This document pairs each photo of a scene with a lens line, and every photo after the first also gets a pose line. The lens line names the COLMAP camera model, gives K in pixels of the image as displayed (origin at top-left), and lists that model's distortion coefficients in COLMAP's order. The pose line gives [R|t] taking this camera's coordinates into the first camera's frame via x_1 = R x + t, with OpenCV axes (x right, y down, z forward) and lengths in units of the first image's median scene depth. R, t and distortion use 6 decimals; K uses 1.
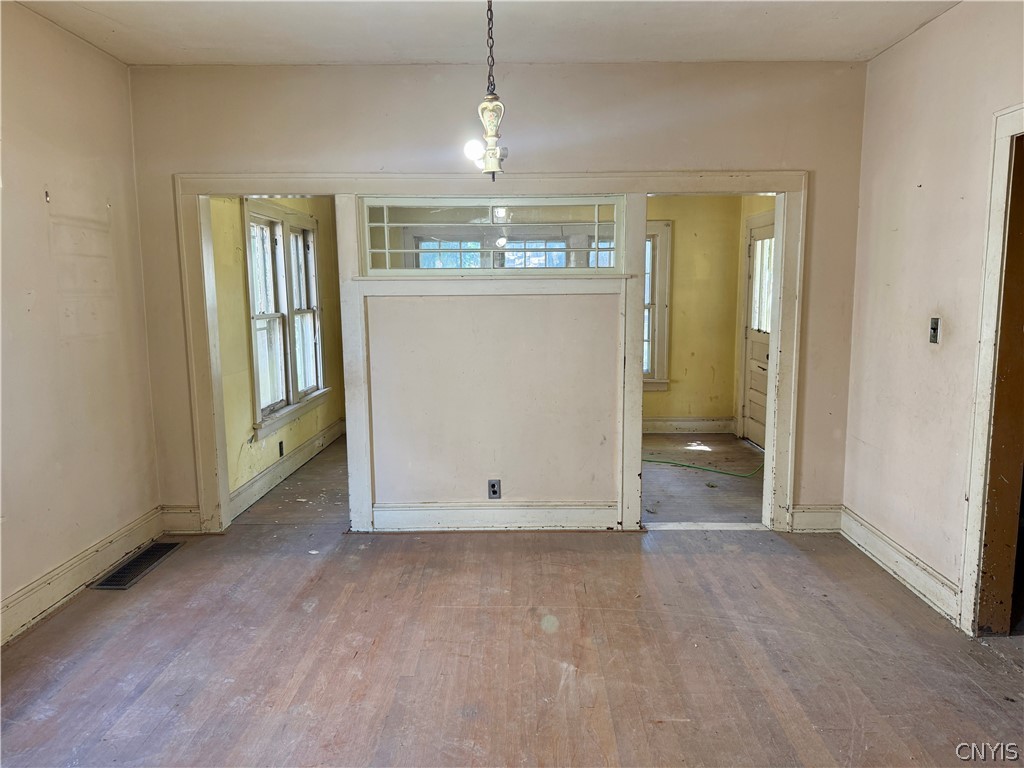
lens RADIAL K [[726.4, 0, 515.3], [0, 726.4, 383.2], [0, 0, 1]] dist [0.132898, -0.196315]
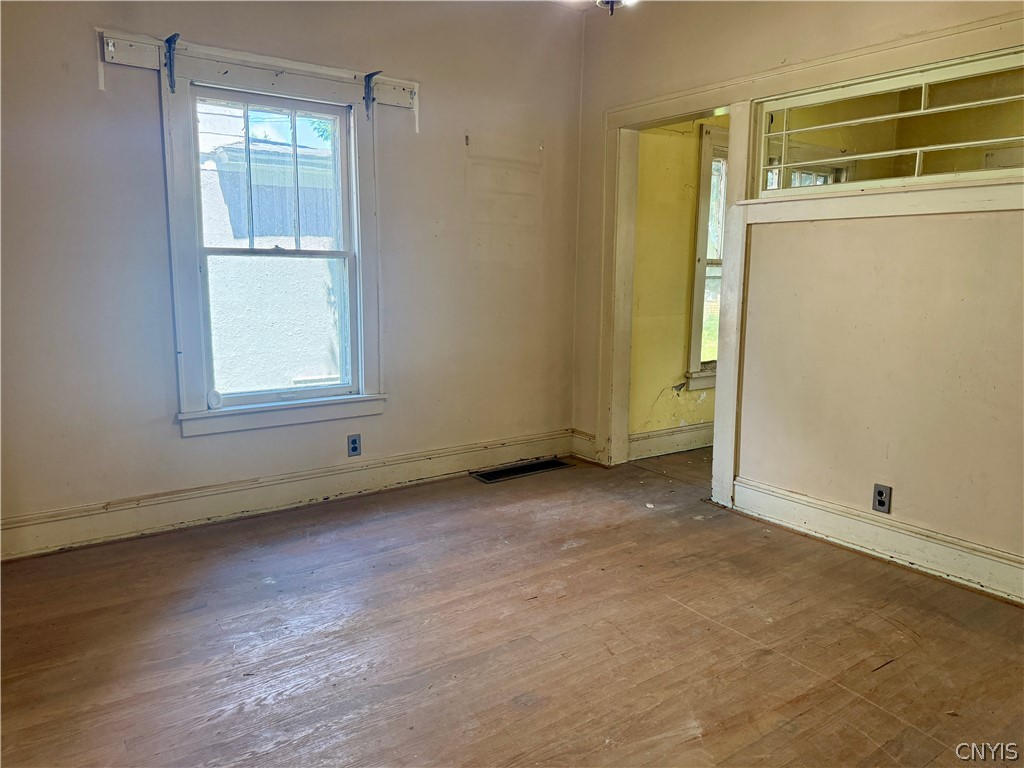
lens RADIAL K [[726.4, 0, 515.3], [0, 726.4, 383.2], [0, 0, 1]] dist [0.132898, -0.196315]
pose [[0.592731, 0.140558, -0.793040, 0.343801], [-0.121252, 0.989004, 0.084665, 0.020273], [0.796221, 0.045975, 0.603257, 0.314298]]
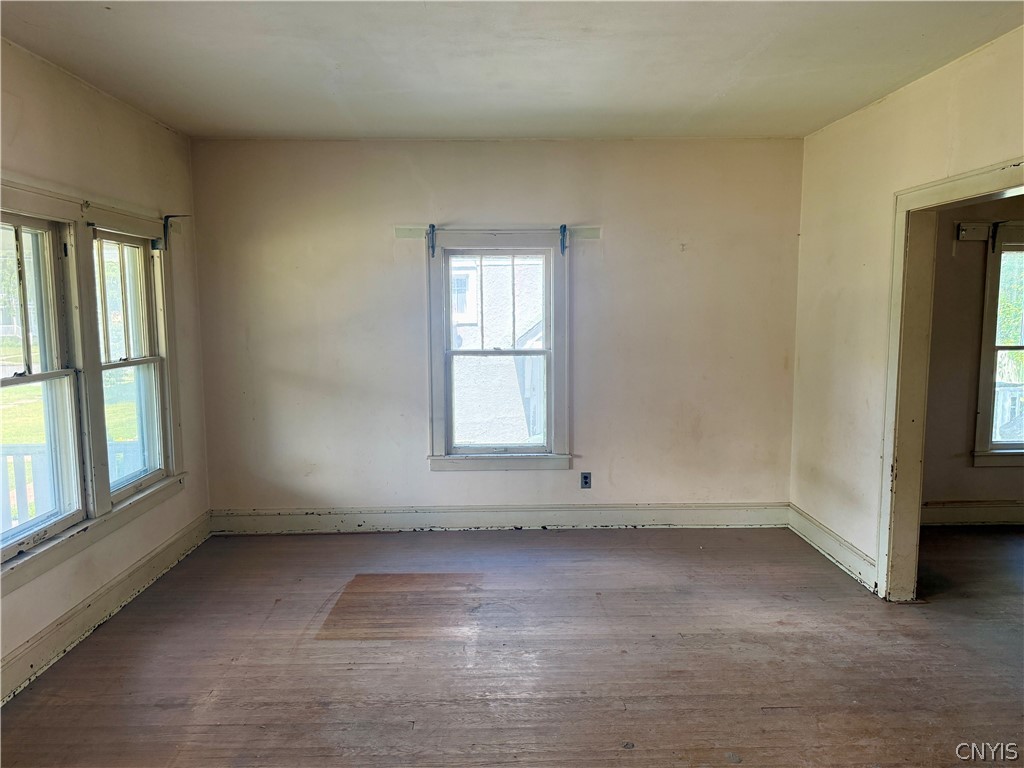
lens RADIAL K [[727.2, 0, 515.9], [0, 727.2, 383.2], [0, 0, 1]] dist [0.085256, -0.094147]
pose [[0.054839, 0.117492, -0.991558, 0.707492], [-0.126719, 0.985842, 0.109807, 0.010642], [0.990422, 0.119627, 0.068951, -0.391217]]
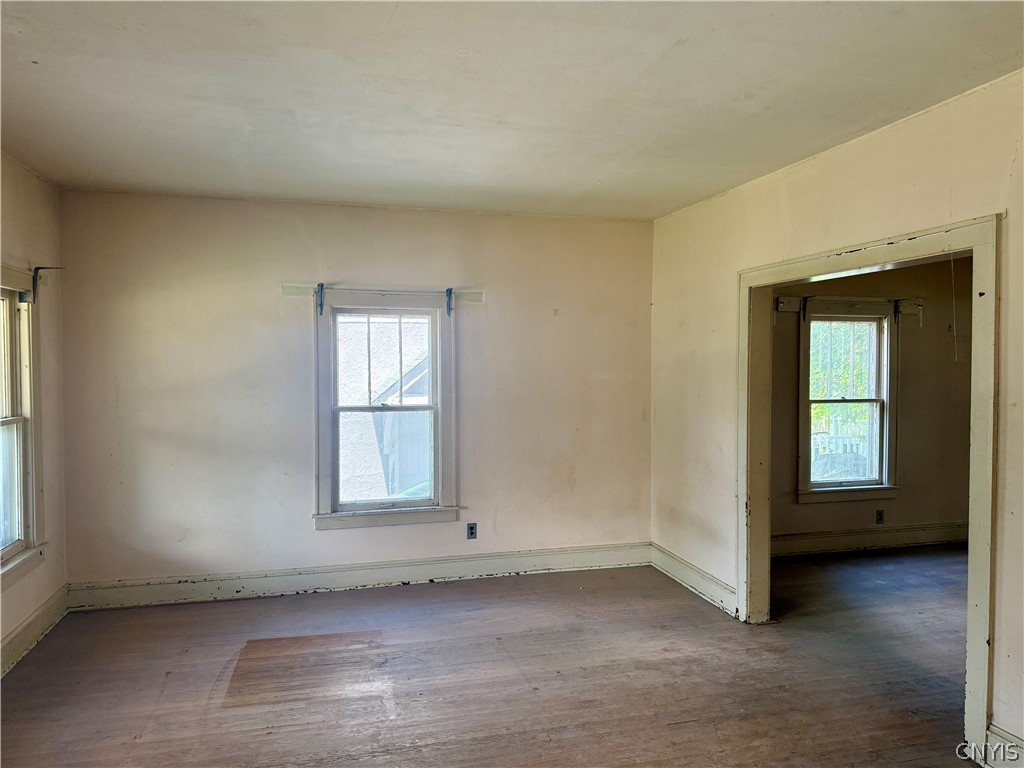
lens RADIAL K [[726.4, 0, 515.3], [0, 726.4, 383.2], [0, 0, 1]] dist [0.132898, -0.196315]
pose [[0.281907, 0.038908, -0.958653, 0.754496], [-0.129614, 0.991562, 0.002128, 0.023797], [0.950646, 0.123655, 0.284571, -0.498828]]
